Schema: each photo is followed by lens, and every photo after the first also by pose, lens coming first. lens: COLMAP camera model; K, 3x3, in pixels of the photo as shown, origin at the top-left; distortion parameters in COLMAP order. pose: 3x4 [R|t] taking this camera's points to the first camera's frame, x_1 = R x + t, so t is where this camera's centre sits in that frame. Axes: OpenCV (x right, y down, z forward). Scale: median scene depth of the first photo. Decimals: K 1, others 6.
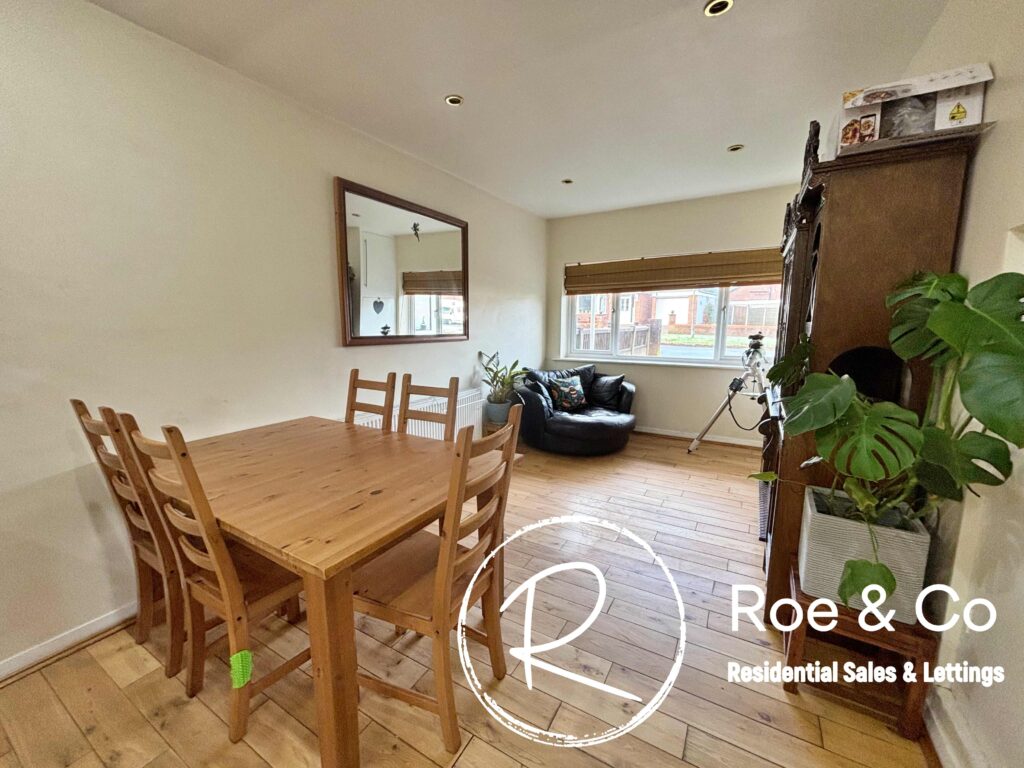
lens RADIAL K [[410.8, 0, 512.0], [0, 410.8, 384.0], [0, 0, 1]] dist [0.002715, -0.000073]
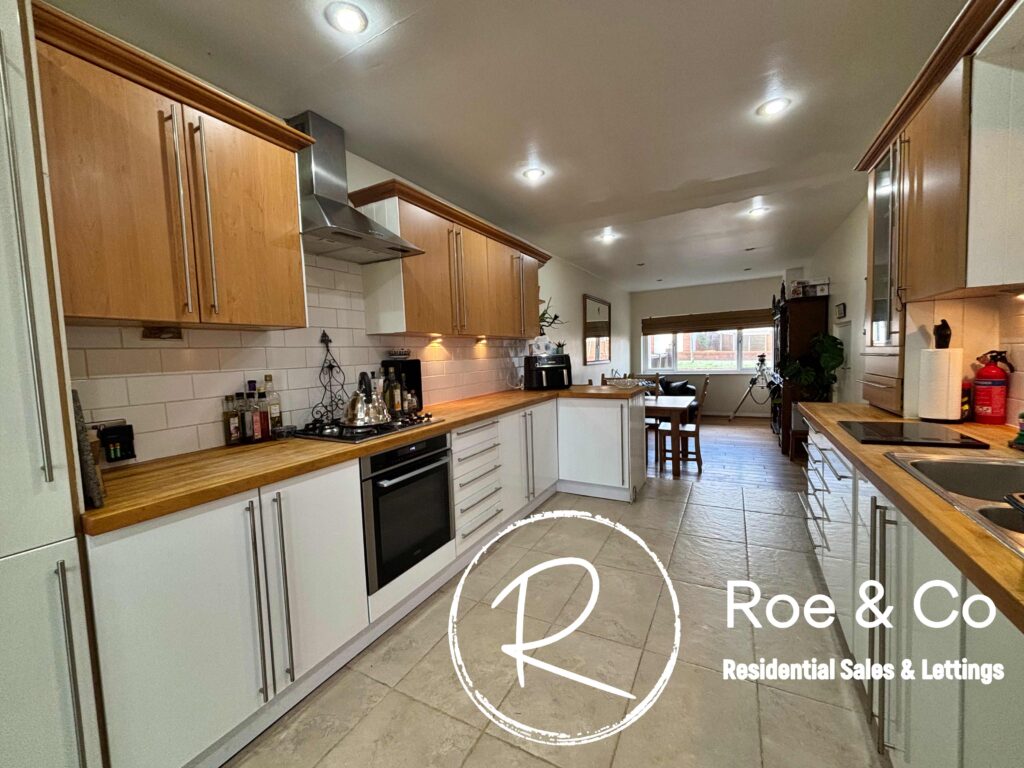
lens RADIAL K [[410.8, 0, 512.0], [0, 410.8, 384.0], [0, 0, 1]] dist [0.002715, -0.000073]
pose [[0.998960, -0.036353, 0.027523, -0.622508], [0.038449, 0.996060, -0.079909, 0.123515], [-0.024510, 0.080884, 0.996422, -0.866585]]
